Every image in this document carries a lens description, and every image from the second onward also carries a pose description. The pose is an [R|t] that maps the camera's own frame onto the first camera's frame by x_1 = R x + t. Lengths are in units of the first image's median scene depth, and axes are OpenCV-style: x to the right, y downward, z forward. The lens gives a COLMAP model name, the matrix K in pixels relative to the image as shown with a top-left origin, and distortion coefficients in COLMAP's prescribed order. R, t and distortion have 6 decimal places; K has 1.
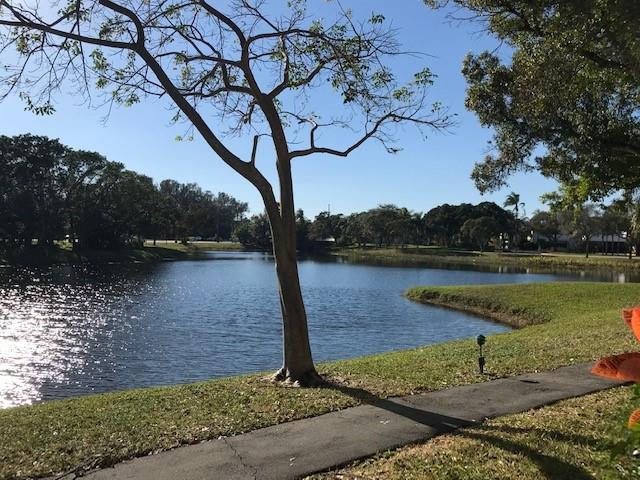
lens RADIAL K [[515.7, 0, 317.6], [0, 515.7, 242.9], [0, 0, 1]] dist [0.002739, -0.005501]
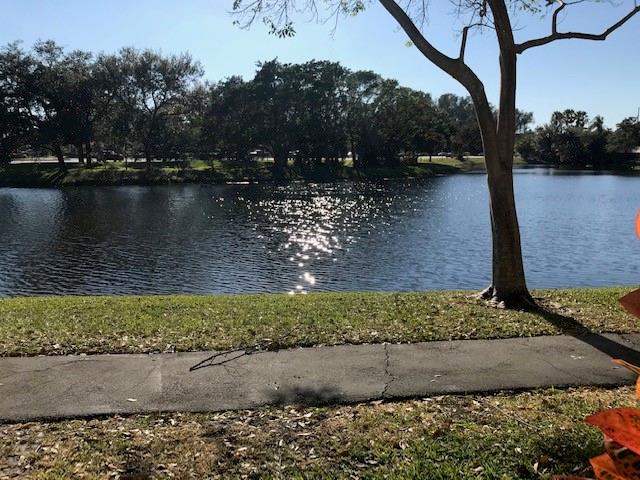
lens RADIAL K [[515.7, 0, 317.6], [0, 515.7, 242.9], [0, 0, 1]] dist [0.002739, -0.005501]
pose [[0.866745, 0.062401, -0.494833, 0.090732], [0.018002, 0.987582, 0.156071, 0.011557], [0.498427, -0.144182, 0.854858, 0.049079]]
